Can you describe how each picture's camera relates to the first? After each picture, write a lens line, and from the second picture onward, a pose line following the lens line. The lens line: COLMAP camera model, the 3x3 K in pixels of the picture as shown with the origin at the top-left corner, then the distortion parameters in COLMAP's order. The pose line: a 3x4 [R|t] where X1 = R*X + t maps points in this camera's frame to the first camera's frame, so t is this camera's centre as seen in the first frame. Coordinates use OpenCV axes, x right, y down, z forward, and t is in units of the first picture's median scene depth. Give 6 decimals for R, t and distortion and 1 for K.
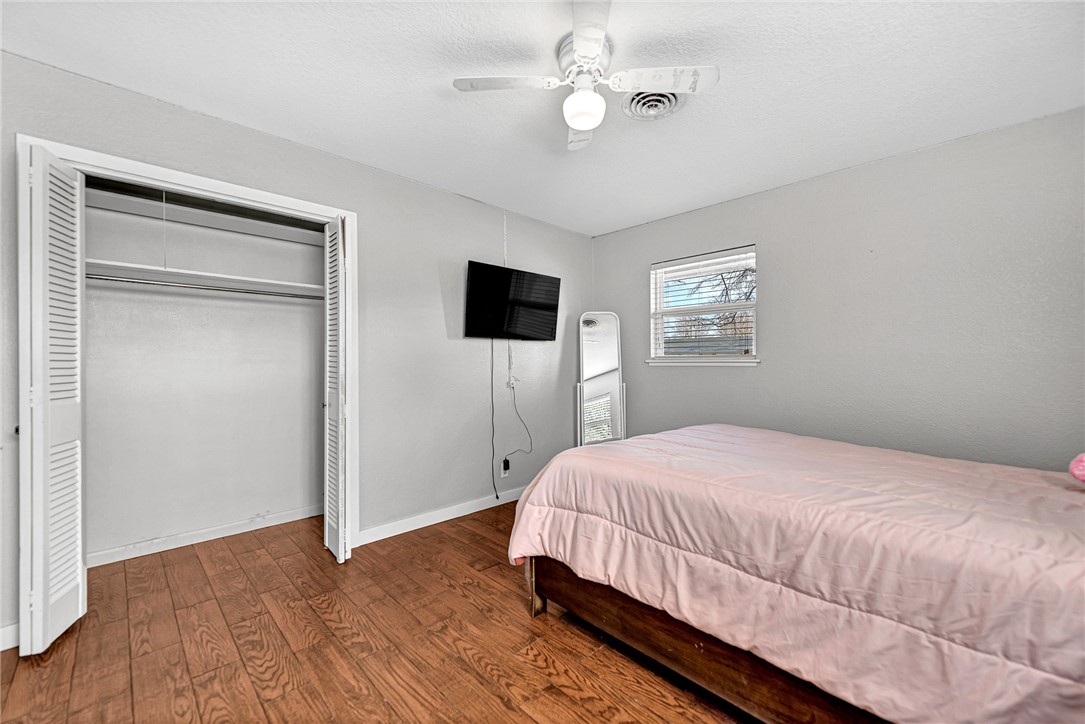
lens RADIAL K [[447.0, 0, 542.5], [0, 447.0, 362.0], [0, 0, 1]] dist [0.000736, -0.005469]
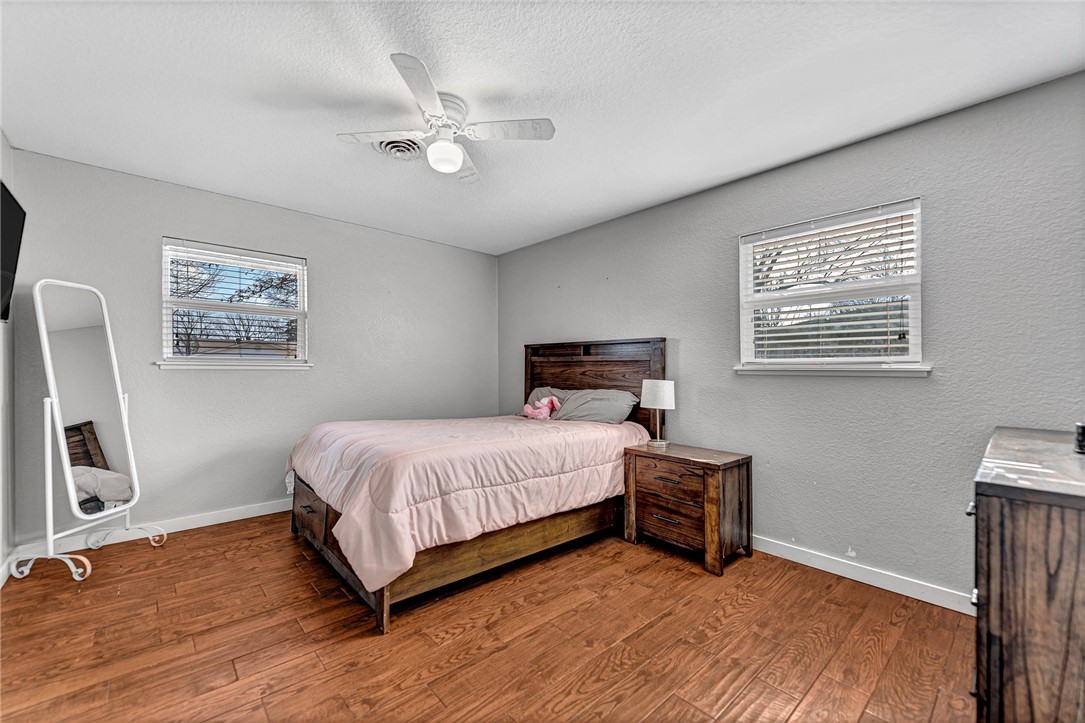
lens RADIAL K [[434.2, 0, 546.1], [0, 434.2, 358.9], [0, 0, 1]] dist [0.023077, -0.008134]
pose [[0.041475, 0.004381, 0.999130, -1.248796], [-0.008130, 0.999959, -0.004047, -0.028383], [-0.999106, -0.007955, 0.041509, 0.809126]]
